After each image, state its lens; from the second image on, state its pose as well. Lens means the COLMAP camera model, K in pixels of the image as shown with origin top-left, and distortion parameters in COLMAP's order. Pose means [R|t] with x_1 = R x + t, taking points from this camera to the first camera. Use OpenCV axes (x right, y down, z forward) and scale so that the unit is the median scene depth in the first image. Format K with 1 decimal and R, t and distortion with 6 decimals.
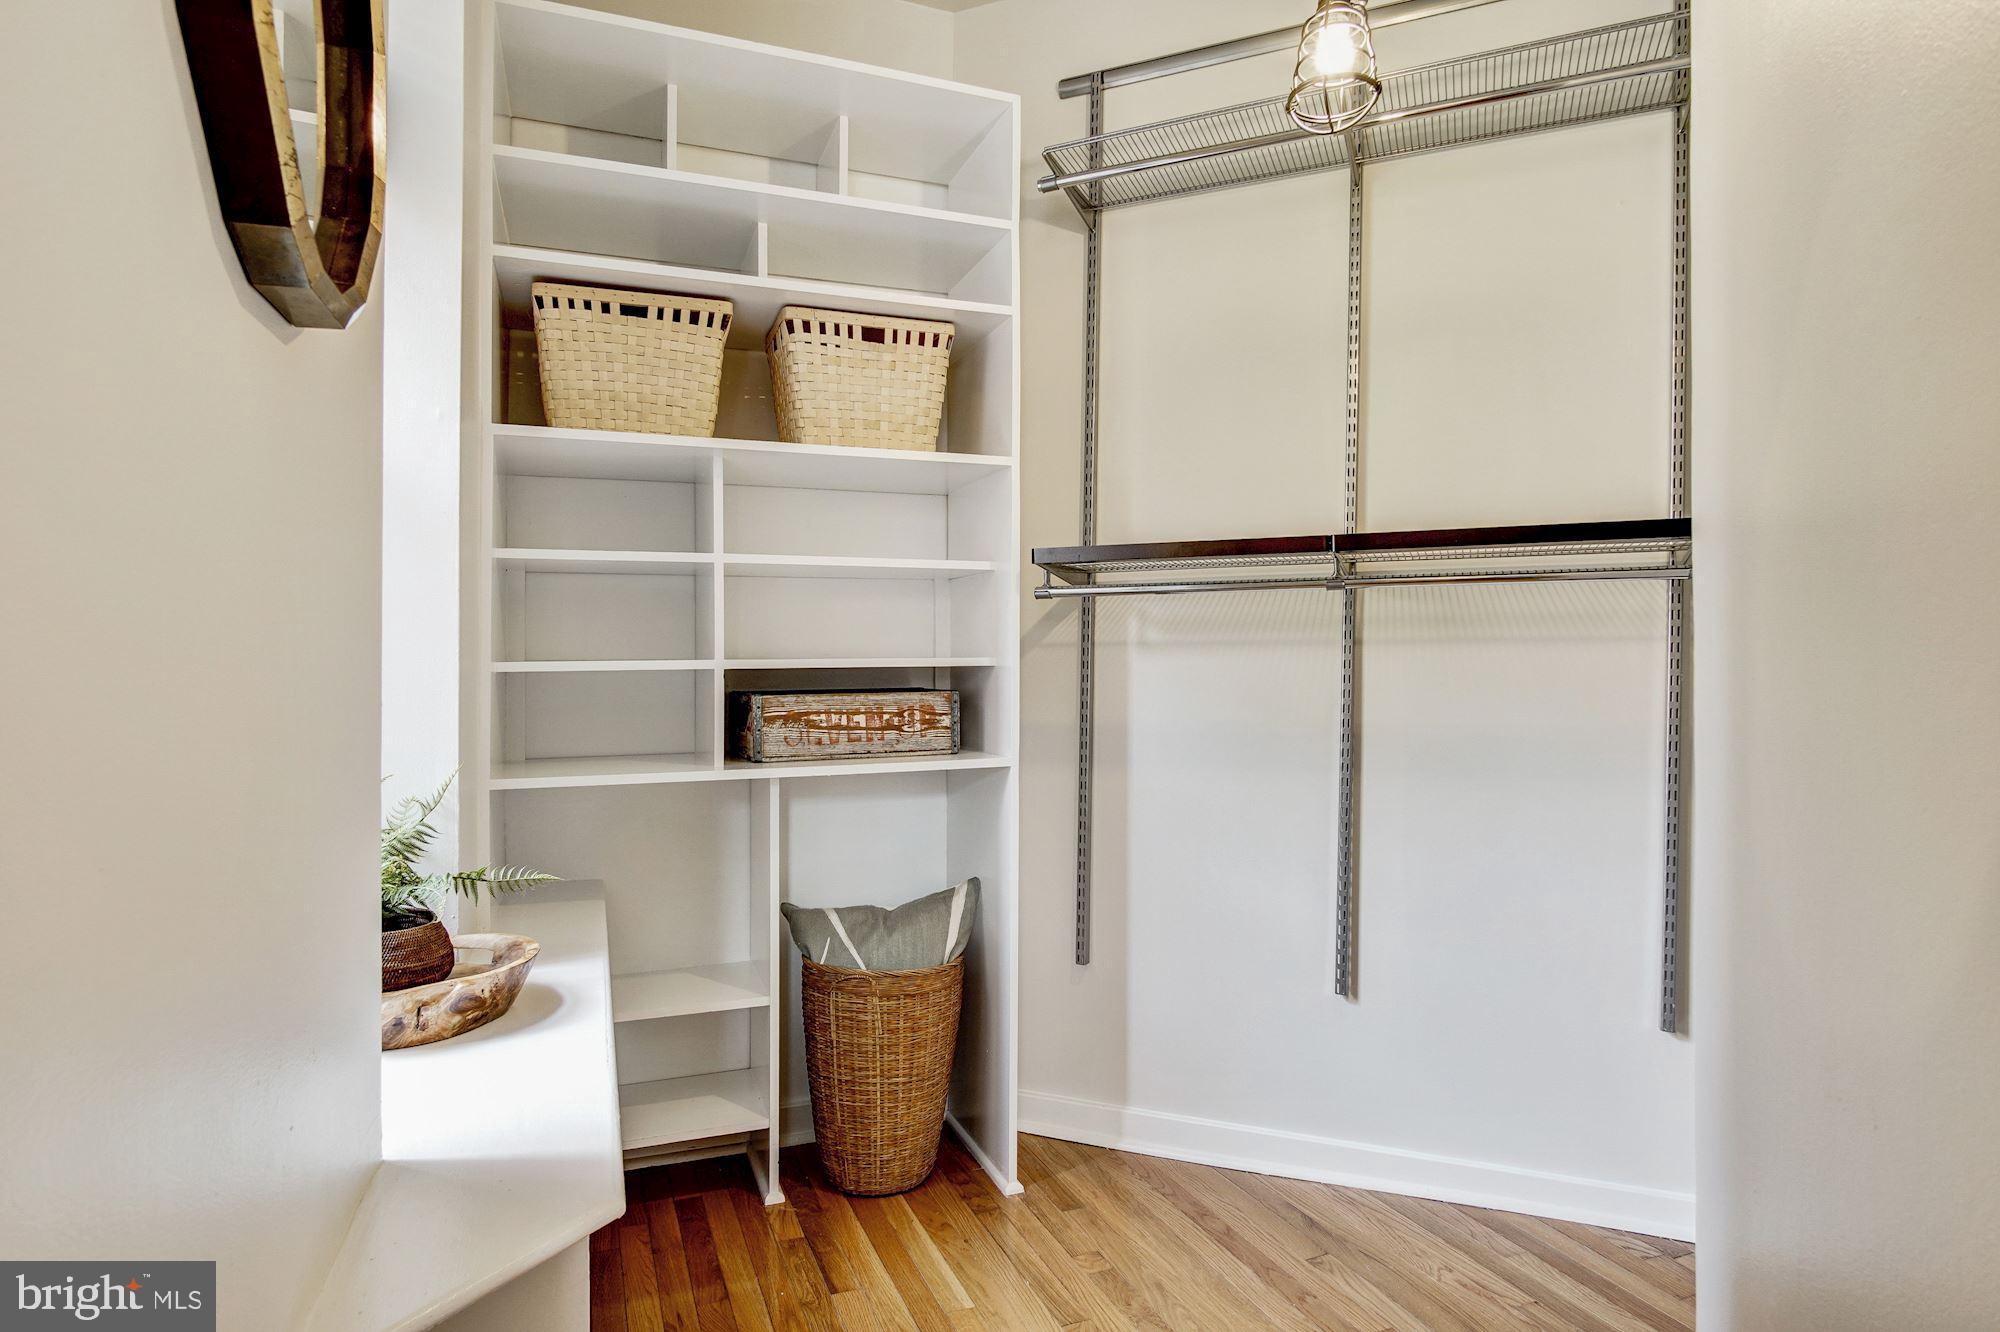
lens RADIAL K [[1083.5, 0, 993.9], [0, 1083.5, 669.6], [0, 0, 1]] dist [-0.025599, 0.008229]
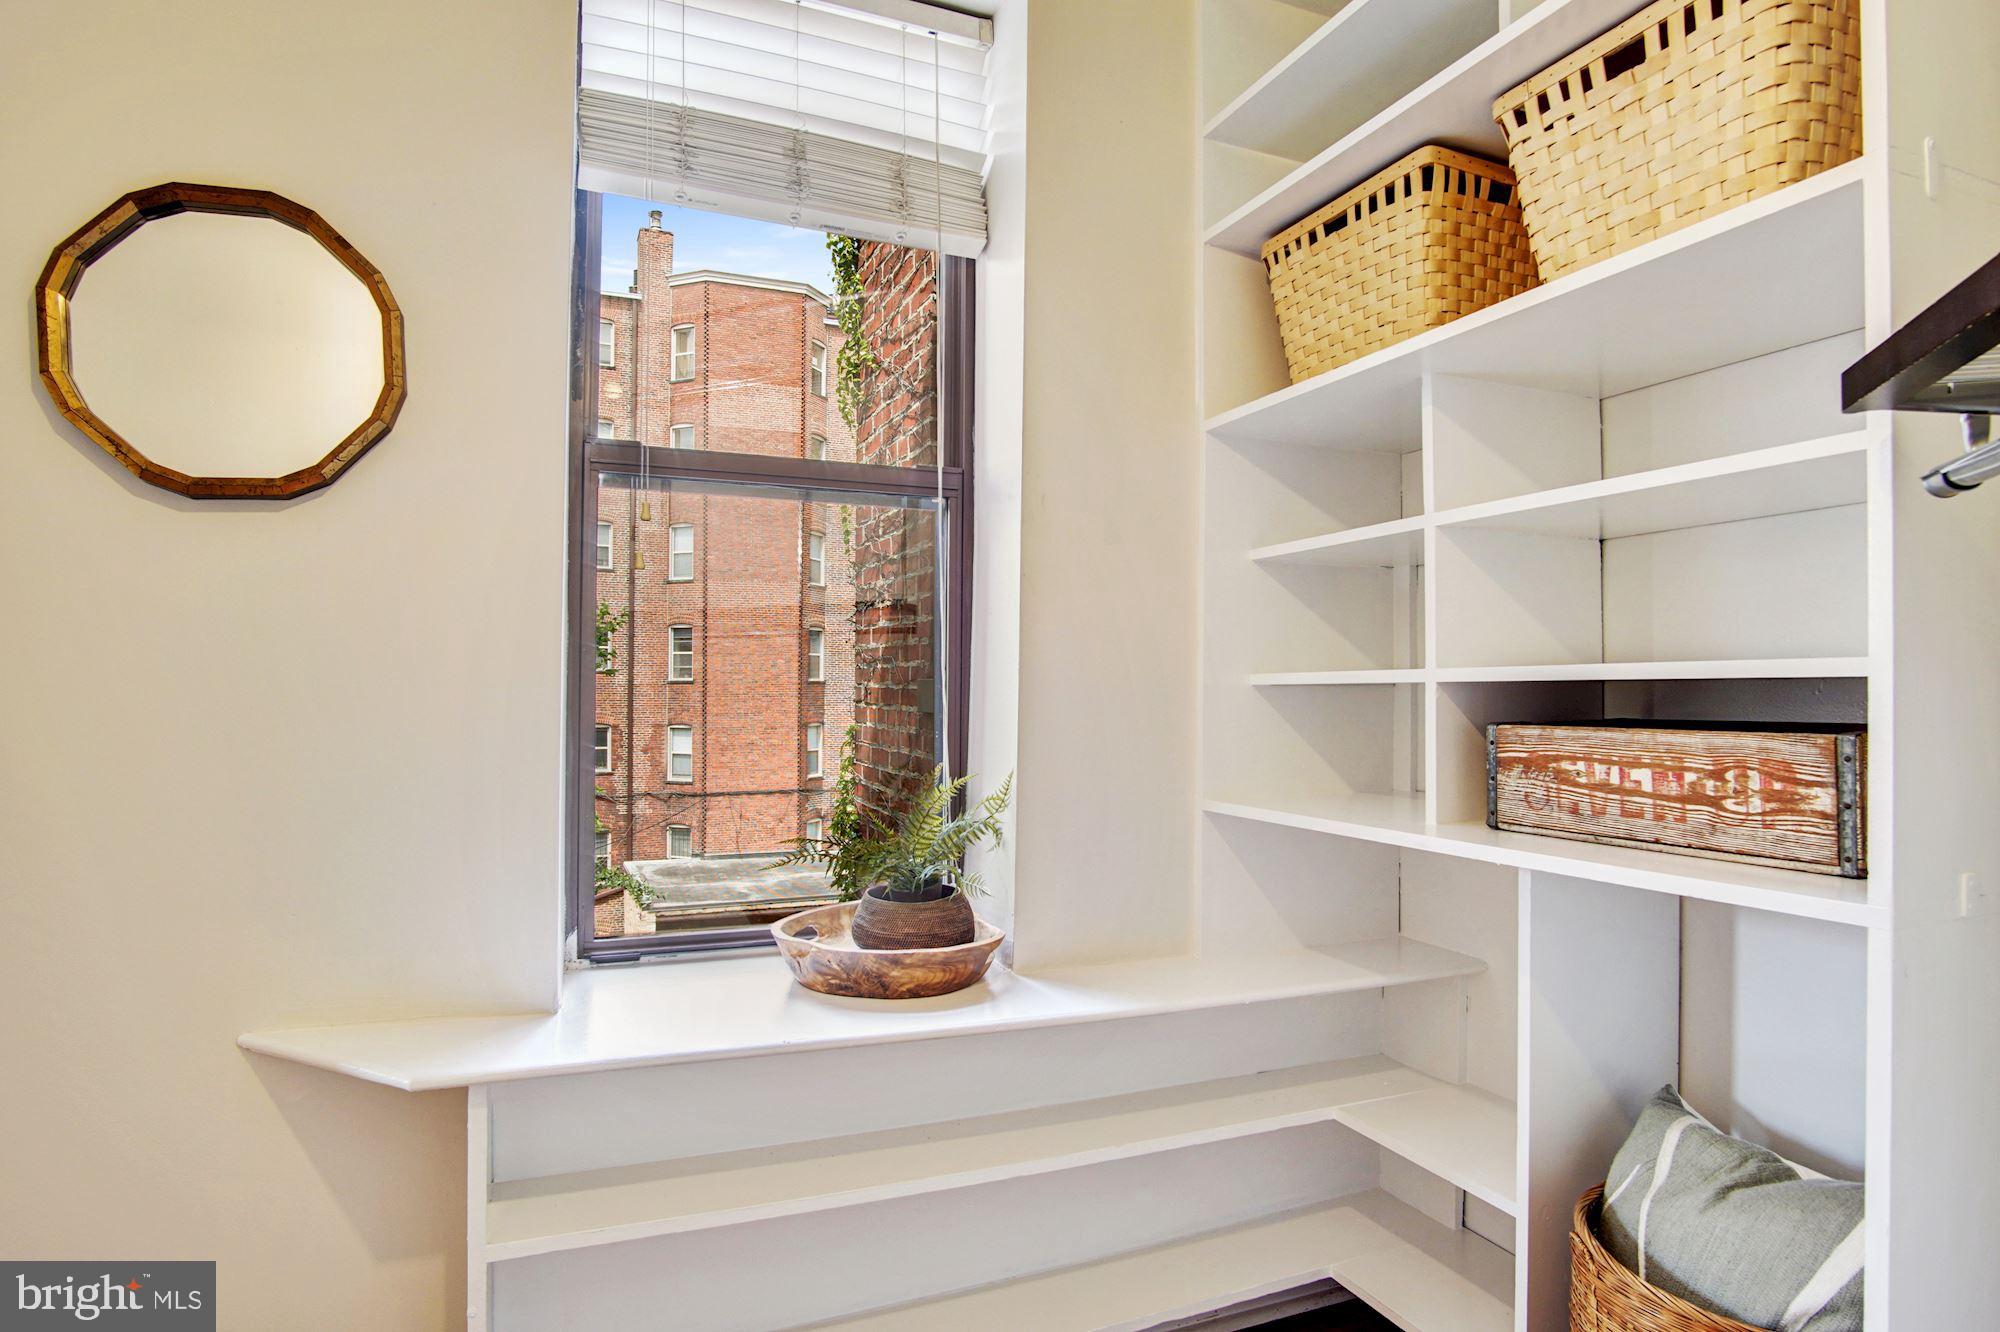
lens RADIAL K [[1083.5, 0, 998.6], [0, 1083.5, 670.5], [0, 0, 1]] dist [-0.025599, 0.008229]
pose [[0.042753, -0.009132, -0.999044, 0.397175], [-0.004181, 0.999948, -0.009319, -0.000479], [0.999077, 0.004575, 0.042712, 0.662192]]
